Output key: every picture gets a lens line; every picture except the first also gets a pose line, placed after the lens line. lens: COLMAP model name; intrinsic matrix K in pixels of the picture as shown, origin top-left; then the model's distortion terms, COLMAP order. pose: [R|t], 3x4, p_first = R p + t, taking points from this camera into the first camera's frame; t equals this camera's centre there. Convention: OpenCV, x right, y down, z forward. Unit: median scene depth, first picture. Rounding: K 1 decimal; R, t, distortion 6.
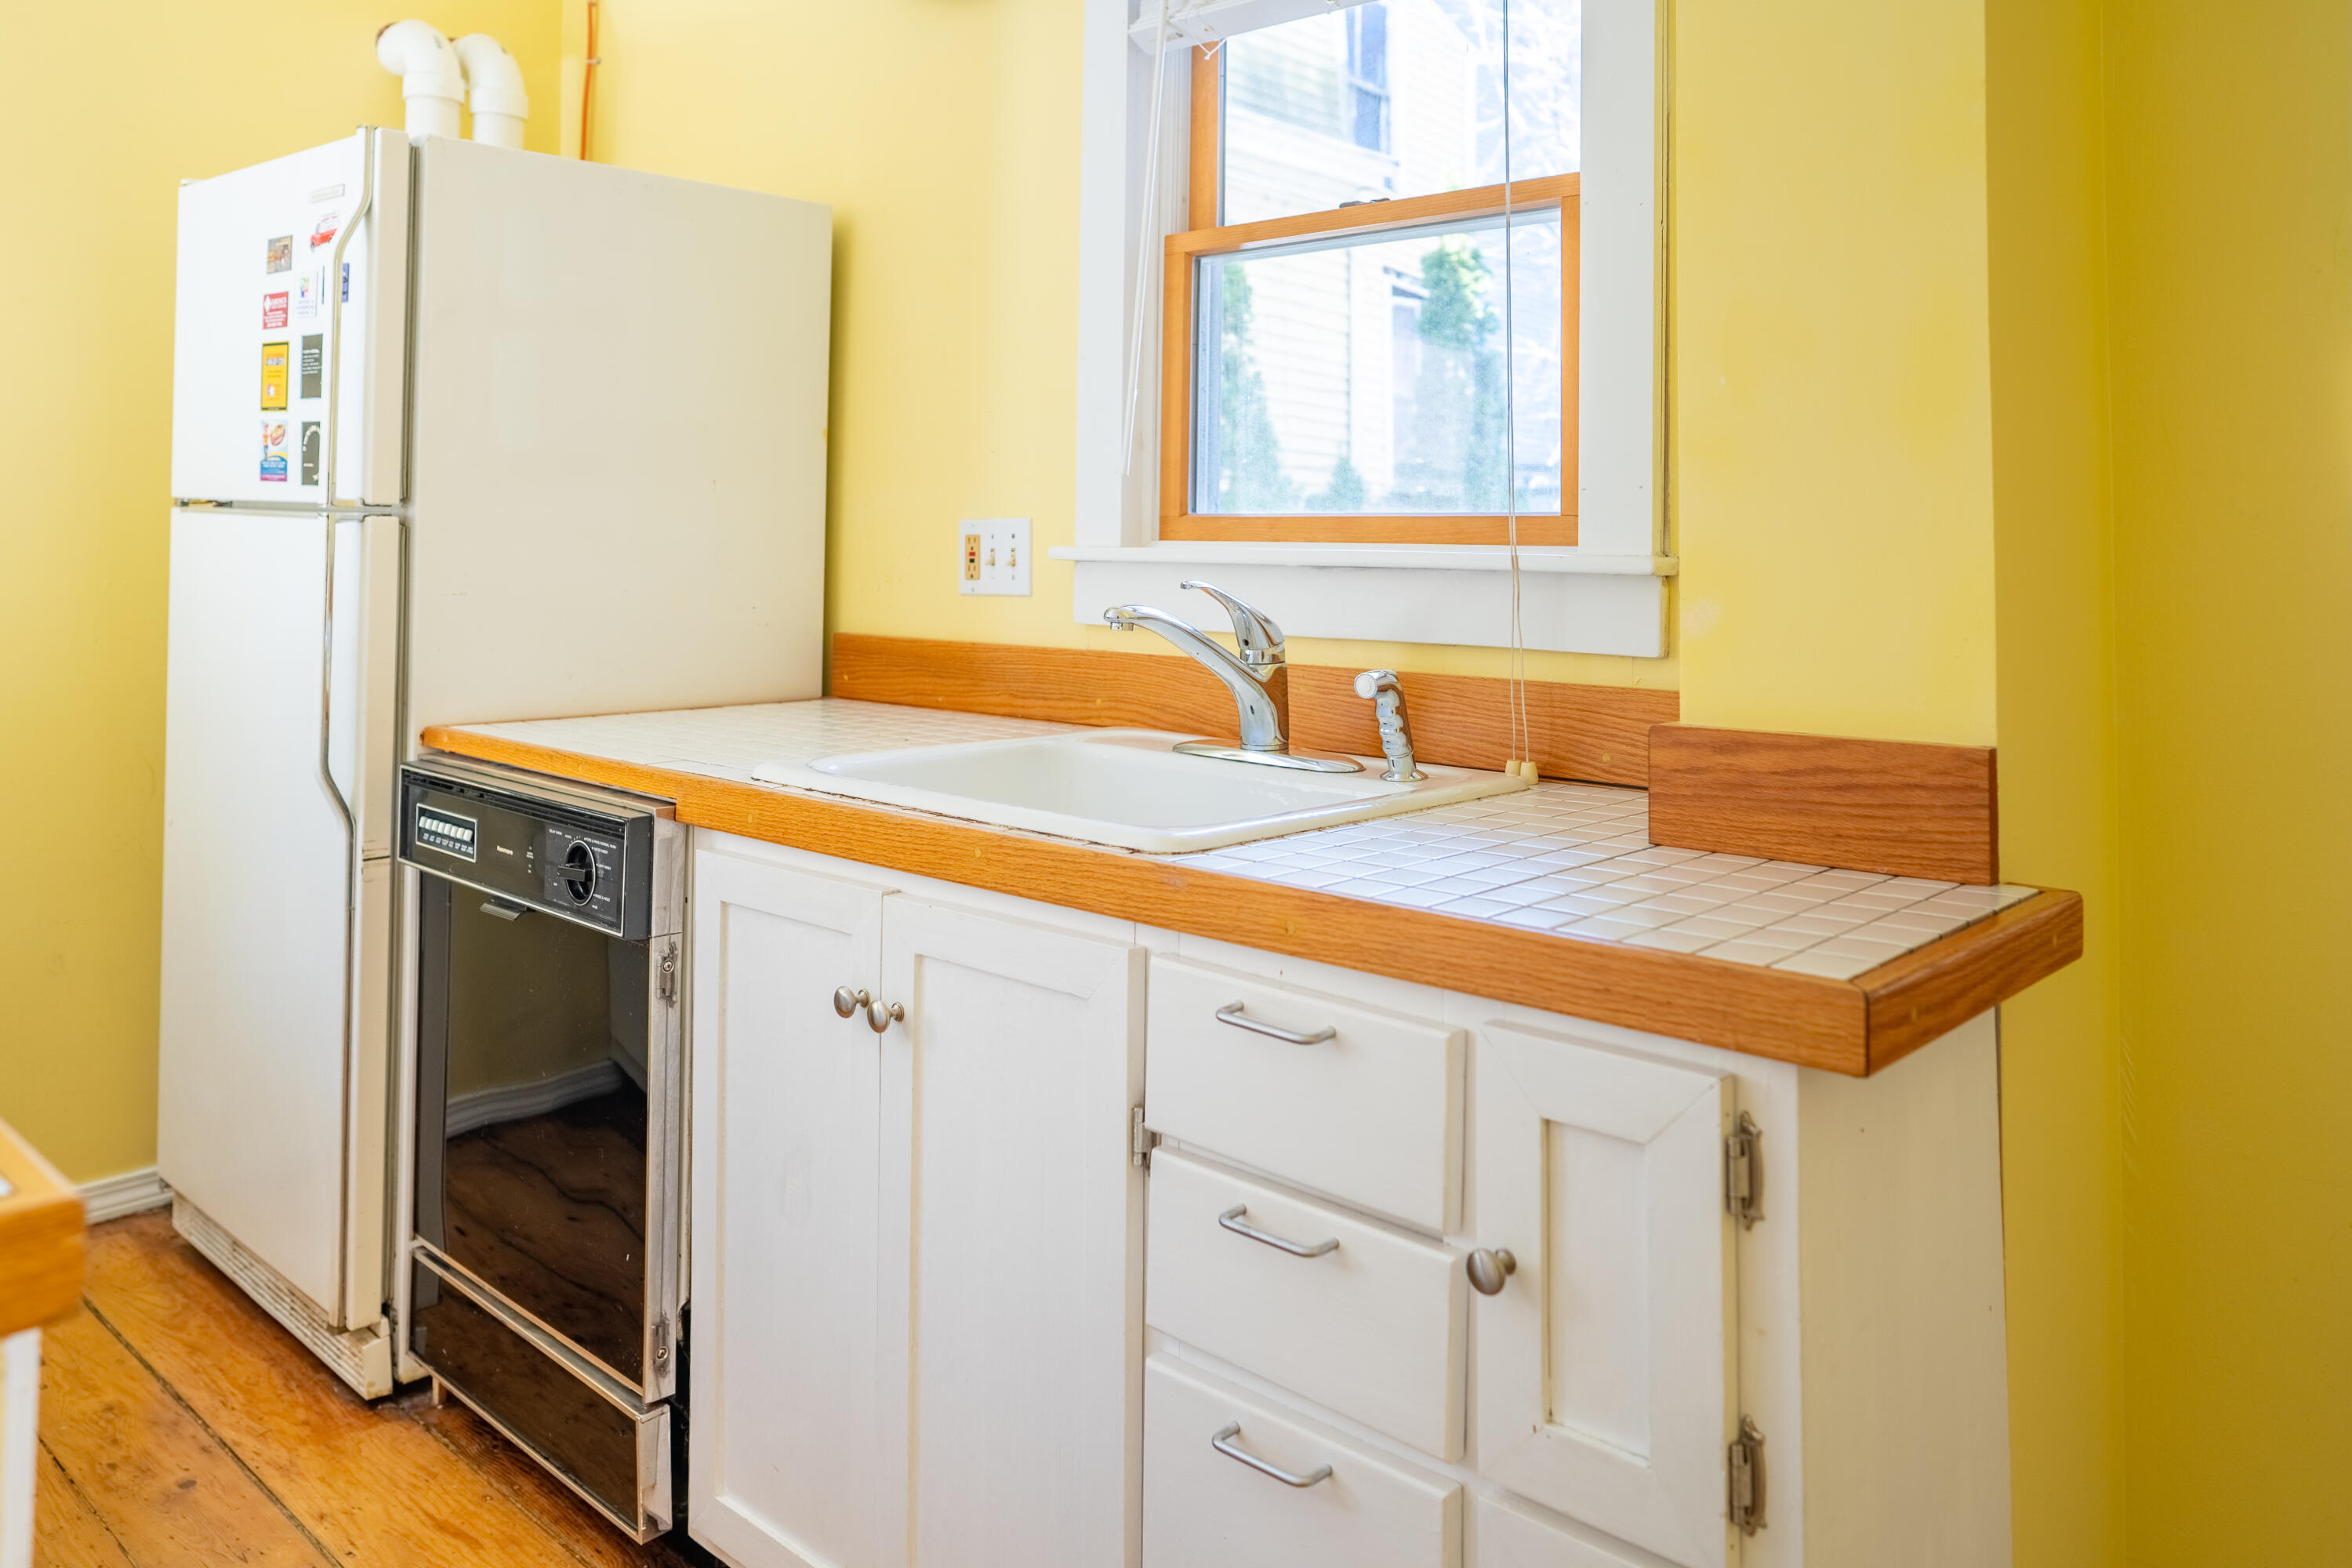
lens RADIAL K [[1709.8, 0, 1228.4], [0, 1709.8, 519.8], [0, 0, 1]] dist [-0.006892, 0.017208]
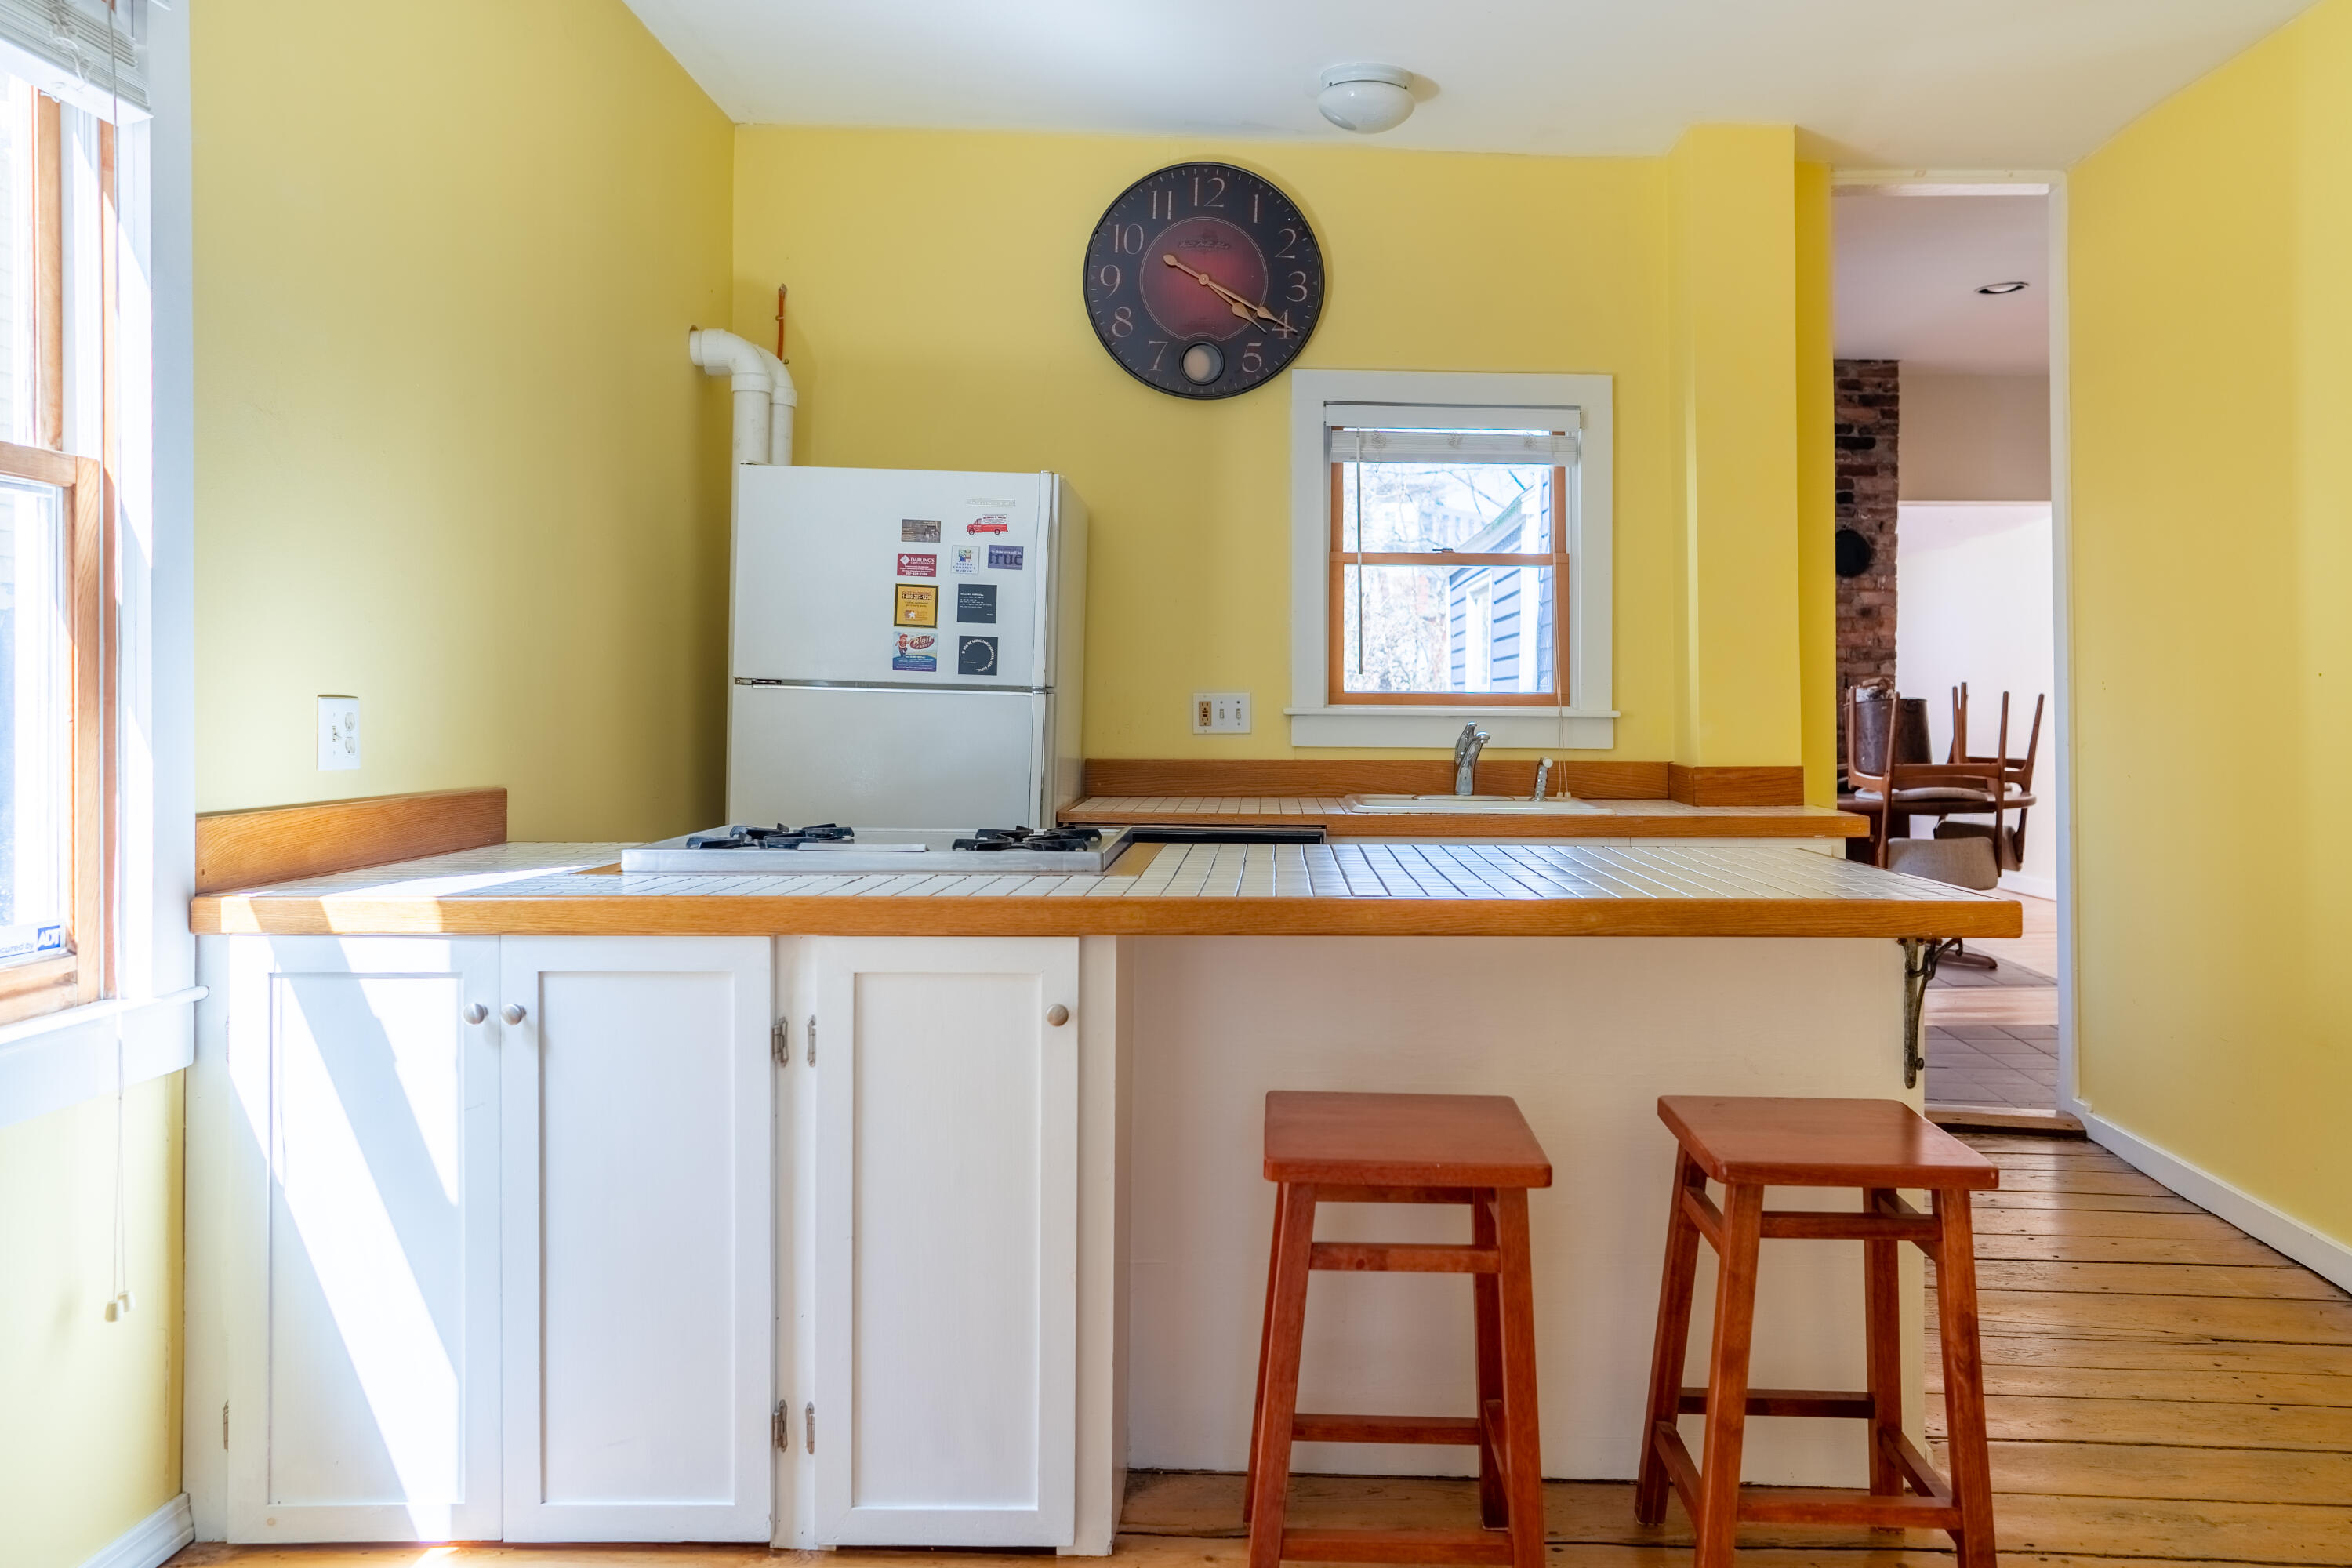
lens RADIAL K [[1709.8, 0, 1306.5], [0, 1709.8, 723.1], [0, 0, 1]] dist [-0.006892, 0.017208]
pose [[0.722902, -0.012558, 0.690836, -1.514395], [-0.008377, 0.999602, 0.026937, -0.020584], [-0.690900, -0.025260, 0.722509, -0.461014]]
